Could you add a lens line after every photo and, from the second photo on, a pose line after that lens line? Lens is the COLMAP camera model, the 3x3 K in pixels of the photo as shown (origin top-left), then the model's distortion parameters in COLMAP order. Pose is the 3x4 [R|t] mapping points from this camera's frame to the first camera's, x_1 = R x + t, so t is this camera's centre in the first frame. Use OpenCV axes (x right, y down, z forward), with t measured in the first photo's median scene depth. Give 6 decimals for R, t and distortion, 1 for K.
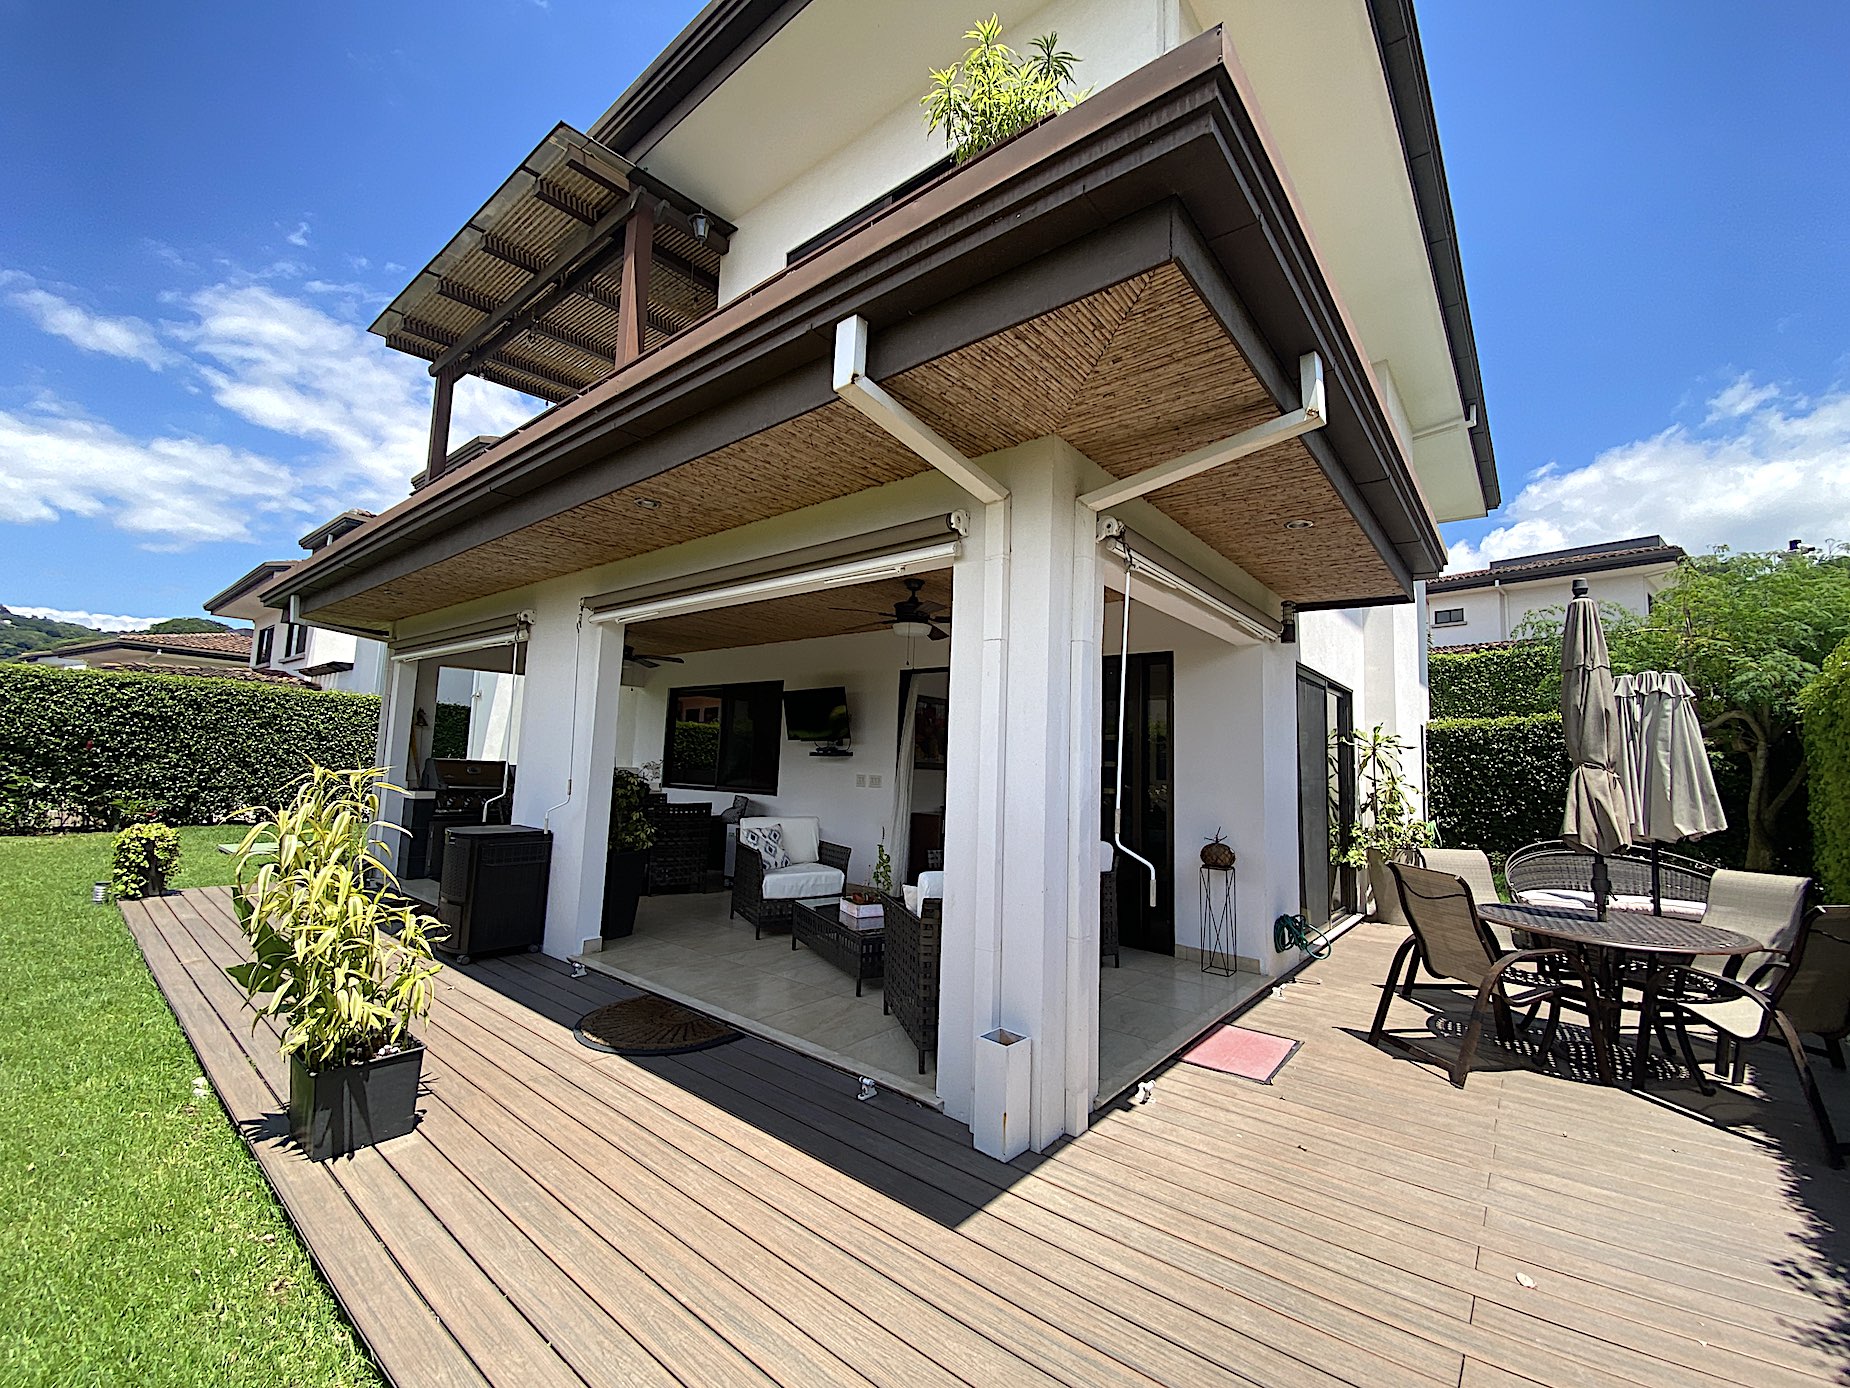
lens RADIAL K [[751.3, 0, 925.0], [0, 751.3, 694.0], [0, 0, 1]] dist [0.030565, -0.024855]
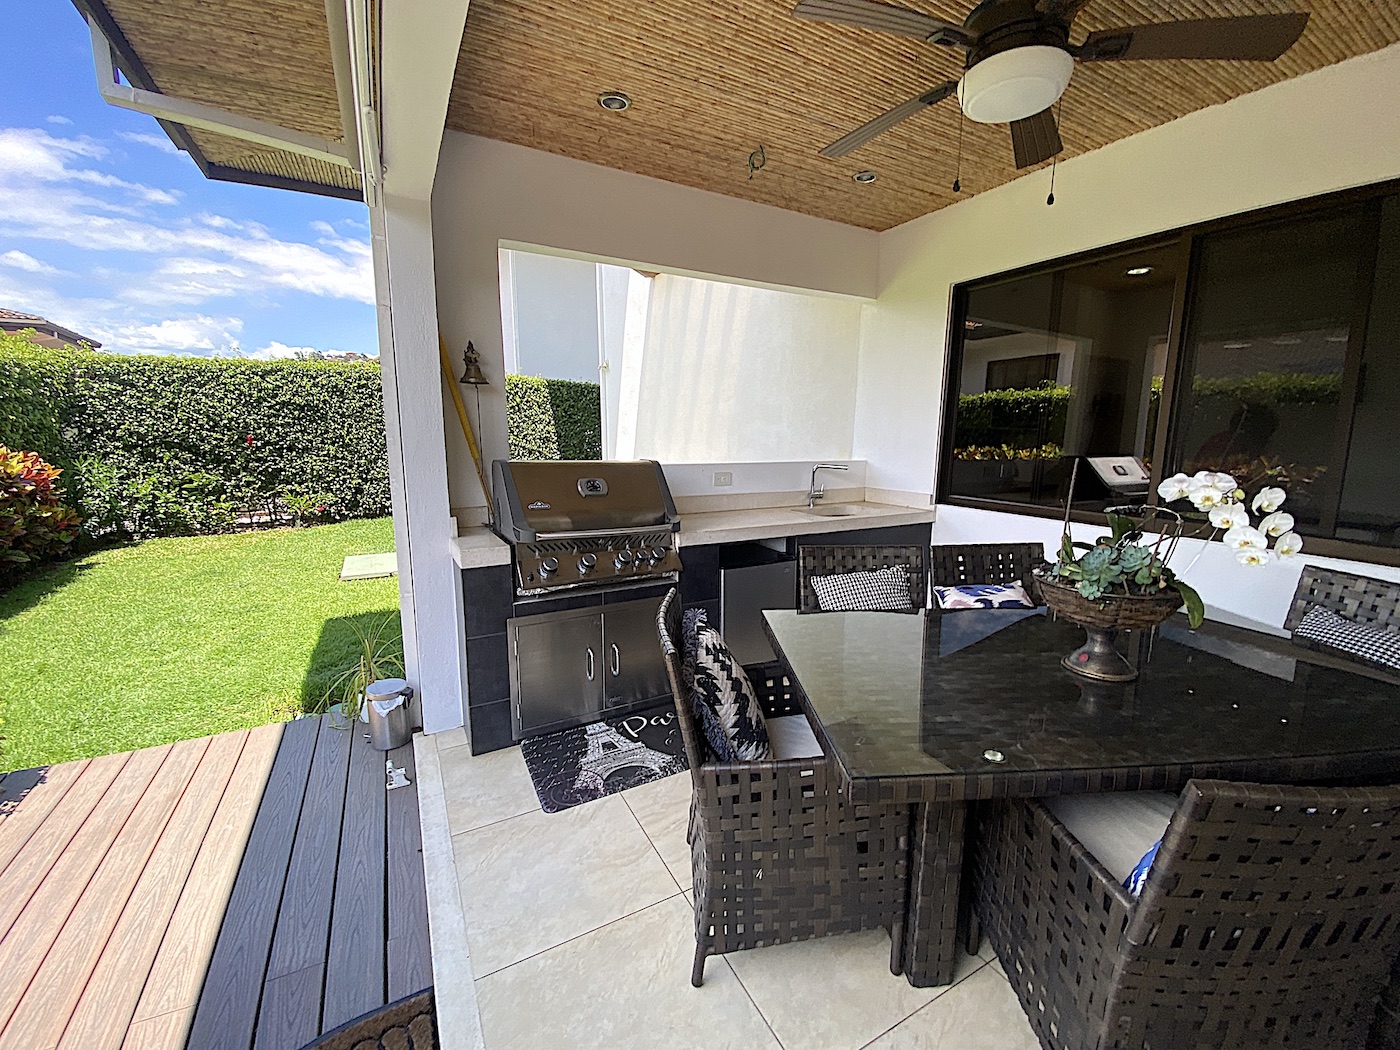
lens RADIAL K [[568.6, 0, 700.0], [0, 568.6, 525.0], [0, 0, 1]] dist [0.030565, -0.024855]
pose [[0.924886, 0.032787, -0.378828, -0.303031], [0.063091, 0.969234, 0.237918, 0.035787], [0.374974, -0.243948, 0.894362, 0.531497]]
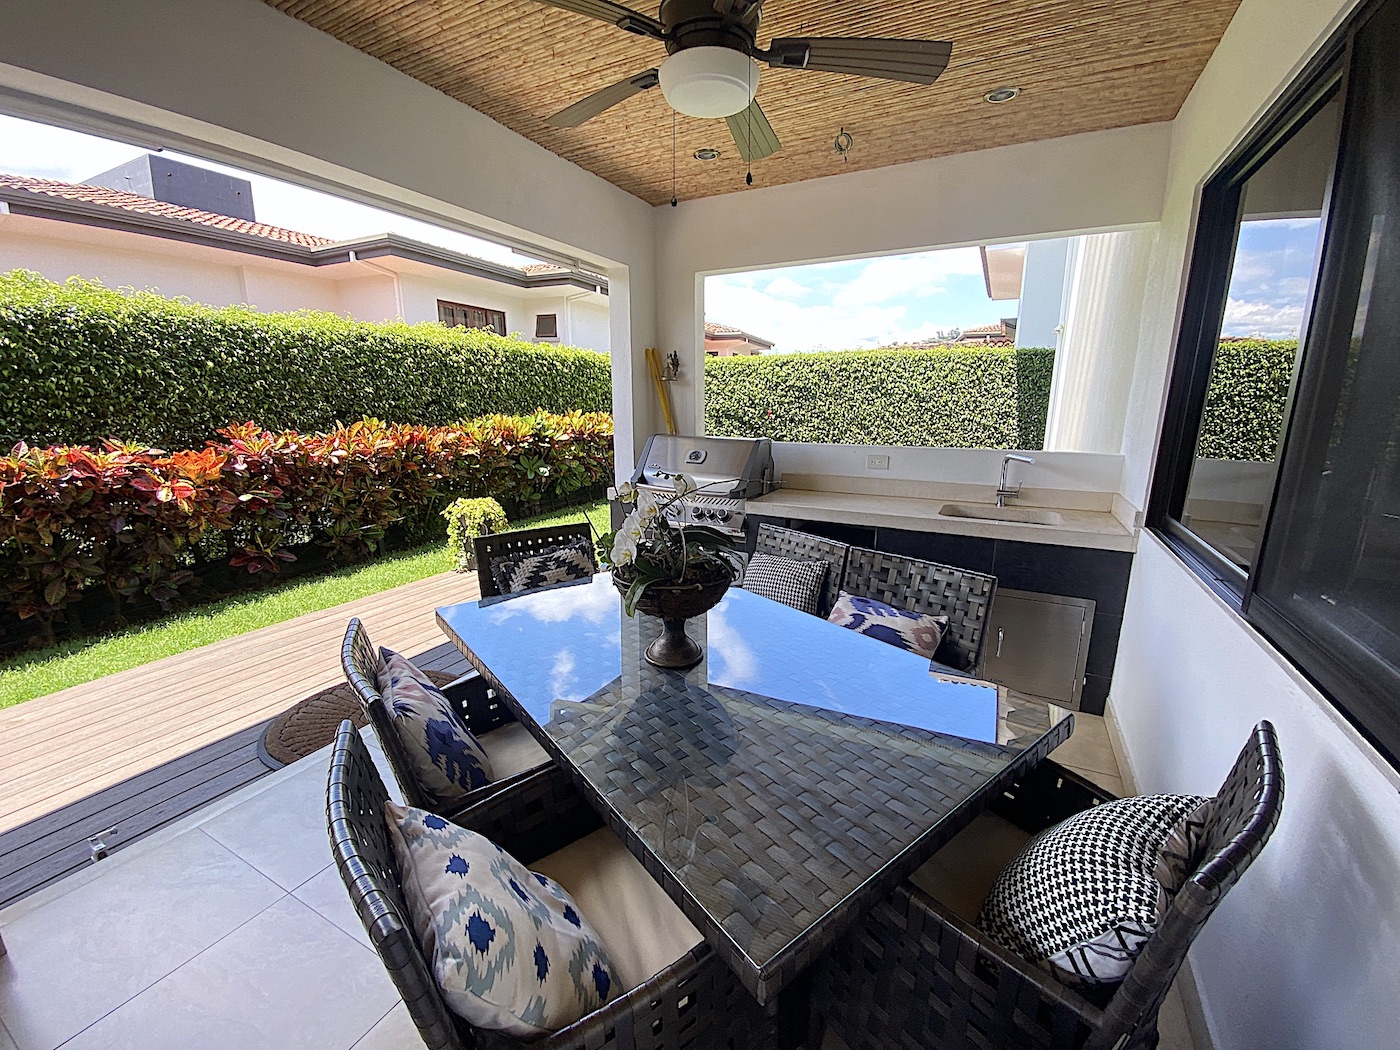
lens RADIAL K [[568.6, 0, 700.0], [0, 568.6, 525.0], [0, 0, 1]] dist [0.030565, -0.024855]
pose [[0.203908, 0.172901, -0.963601, -0.133910], [0.104549, 0.974806, 0.197035, 0.048553], [0.973392, -0.140920, 0.180694, 0.664564]]
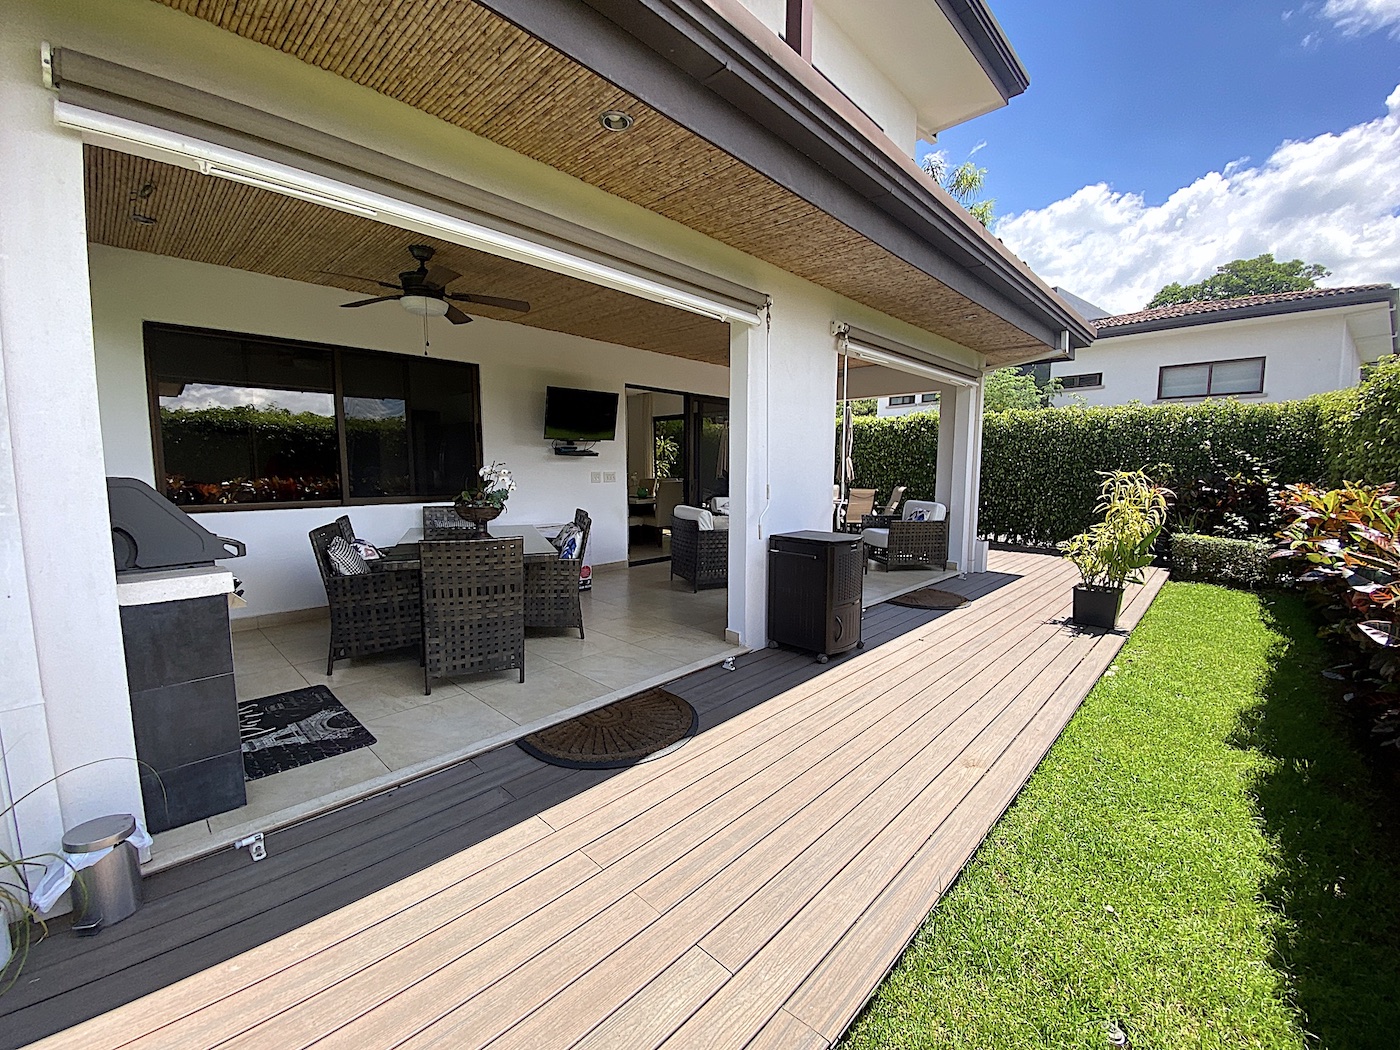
lens RADIAL K [[568.6, 0, 700.0], [0, 568.6, 525.0], [0, 0, 1]] dist [0.030565, -0.024855]
pose [[0.074270, -0.148440, 0.986129, -0.616714], [-0.094616, 0.983350, 0.155147, 0.029812], [-0.992740, -0.104826, 0.058989, 0.519819]]
